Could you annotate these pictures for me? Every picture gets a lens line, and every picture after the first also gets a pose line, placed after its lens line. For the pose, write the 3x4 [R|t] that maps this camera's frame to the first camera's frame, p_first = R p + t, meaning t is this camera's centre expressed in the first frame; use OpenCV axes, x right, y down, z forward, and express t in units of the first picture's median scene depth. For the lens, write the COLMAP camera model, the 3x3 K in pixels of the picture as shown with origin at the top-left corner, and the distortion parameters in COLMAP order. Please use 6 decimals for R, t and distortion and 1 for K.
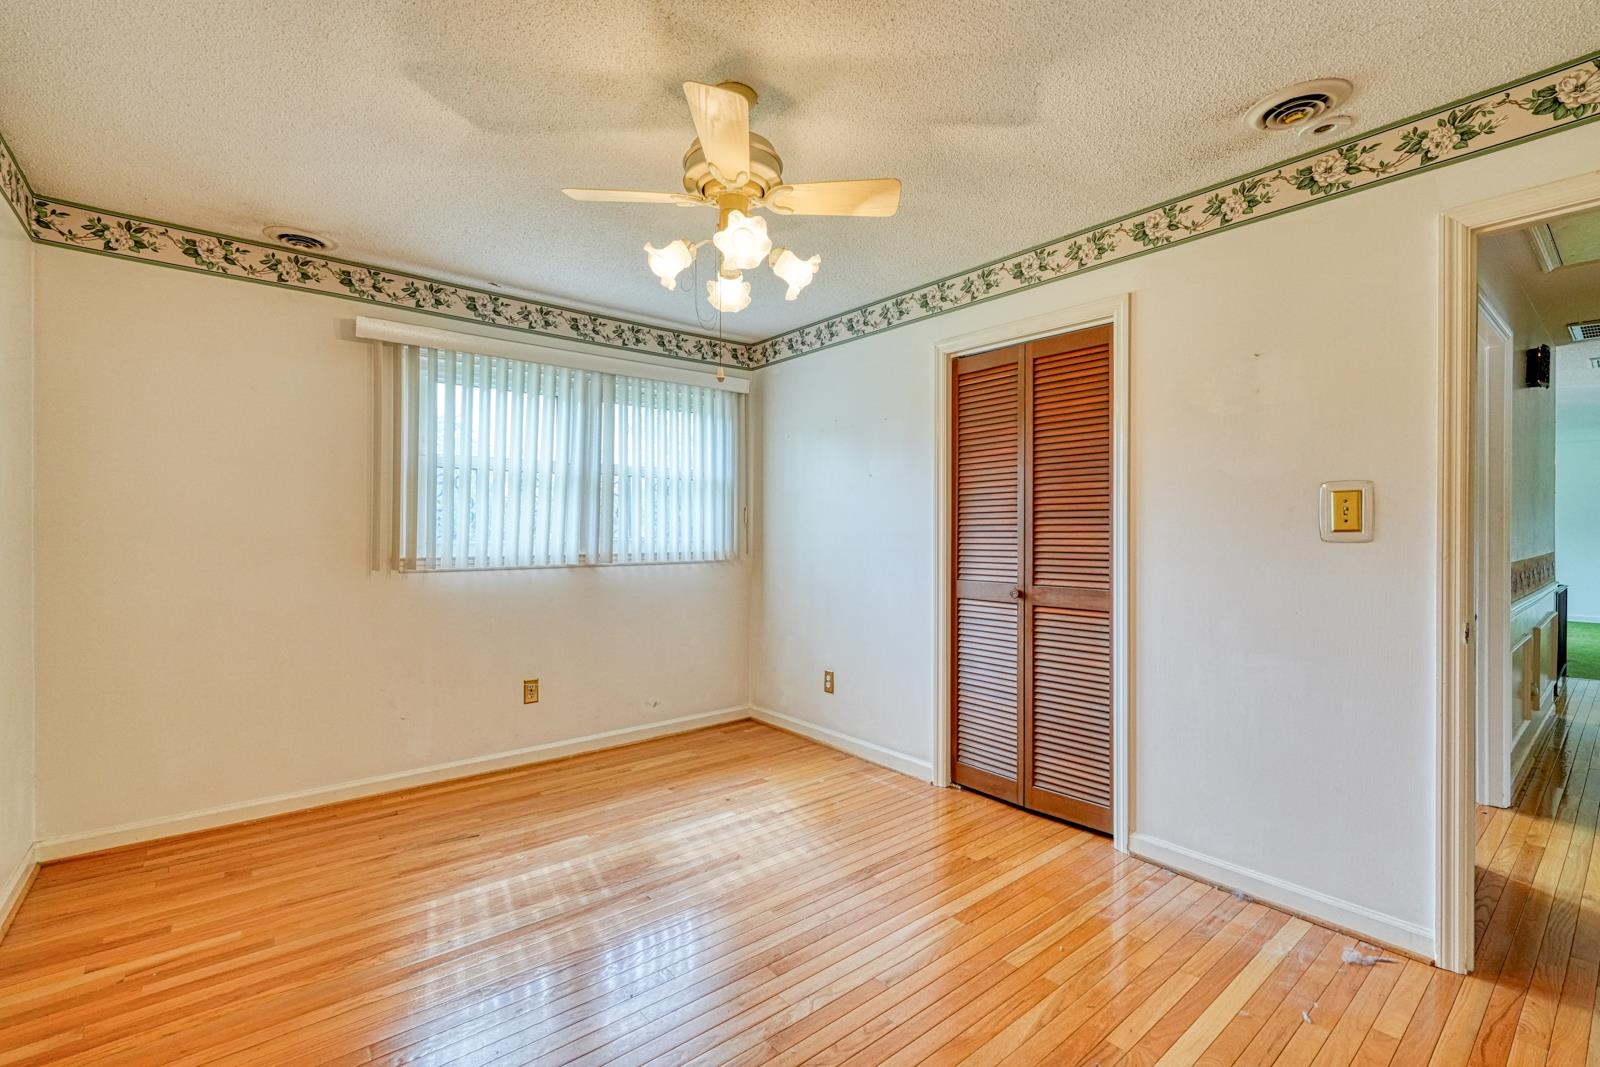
lens RADIAL K [[698.9, 0, 802.1], [0, 698.9, 537.6], [0, 0, 1]] dist [0.001654, 0.000342]
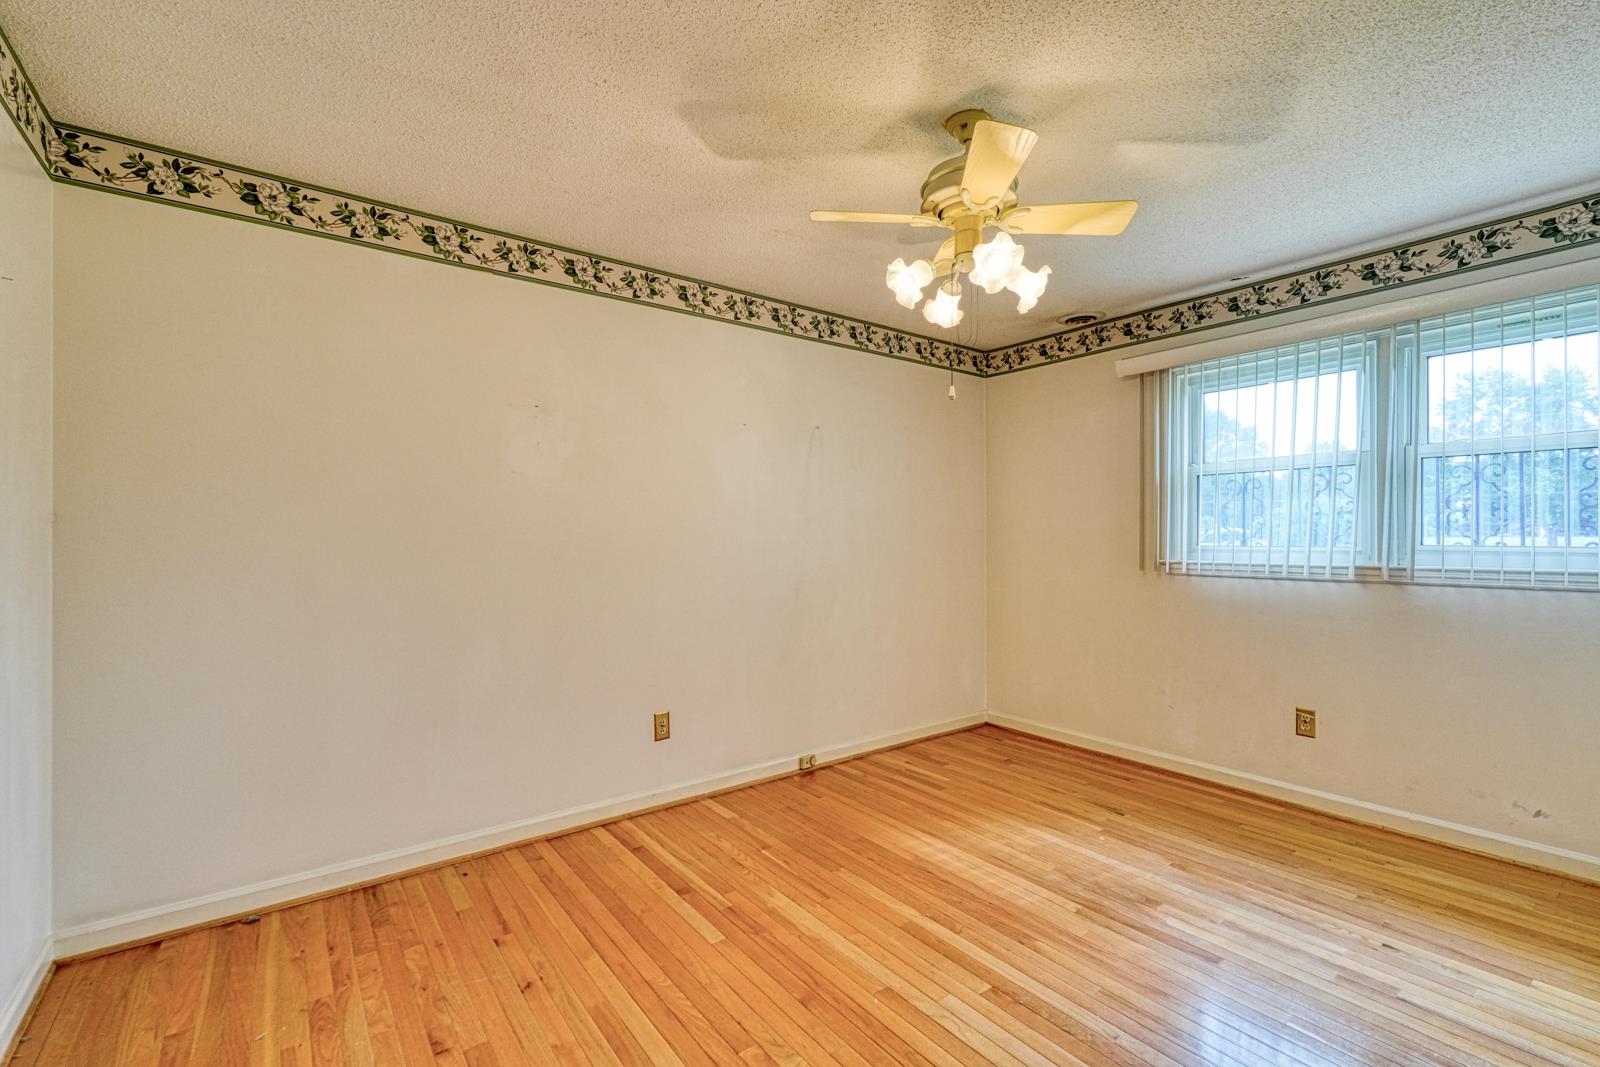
lens RADIAL K [[698.9, 0, 803.3], [0, 698.9, 531.5], [0, 0, 1]] dist [0.001654, 0.000342]
pose [[-0.039561, -0.009546, -0.999172, 0.585137], [-0.008548, 0.999921, -0.009215, -0.002298], [0.999181, 0.008176, -0.039640, 0.485311]]
